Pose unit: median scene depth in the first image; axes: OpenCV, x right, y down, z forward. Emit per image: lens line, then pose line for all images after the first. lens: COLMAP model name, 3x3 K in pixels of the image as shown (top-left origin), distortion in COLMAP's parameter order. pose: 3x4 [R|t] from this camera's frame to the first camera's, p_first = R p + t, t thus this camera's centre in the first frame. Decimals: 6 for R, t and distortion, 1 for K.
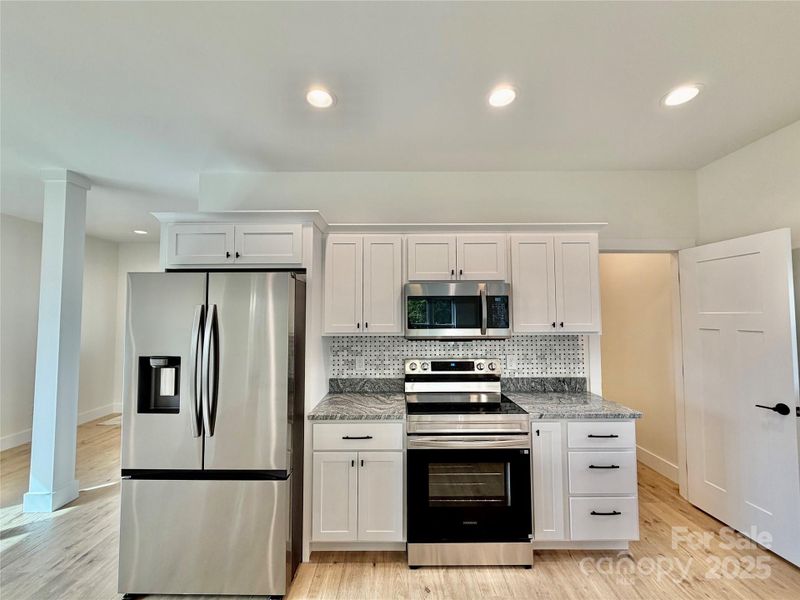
lens RADIAL K [[321.0, 0, 396.6], [0, 321.0, 299.4], [0, 0, 1]] dist [0.000151, -0.000031]
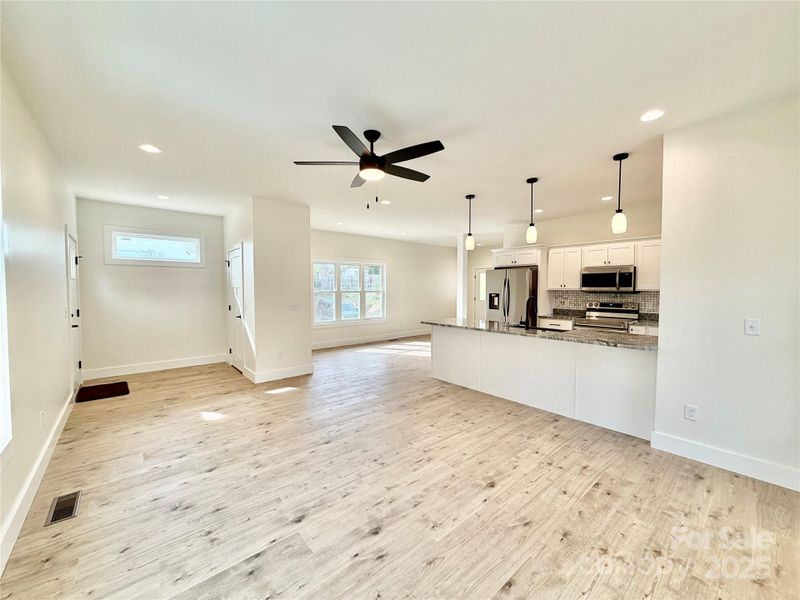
lens RADIAL K [[321.0, 0, 396.6], [0, 321.0, 299.4], [0, 0, 1]] dist [0.000151, -0.000031]
pose [[0.644114, 0.033031, -0.764216, 0.989131], [0.034056, 0.996838, 0.071789, -0.037549], [0.764171, -0.072266, 0.640953, -1.624899]]
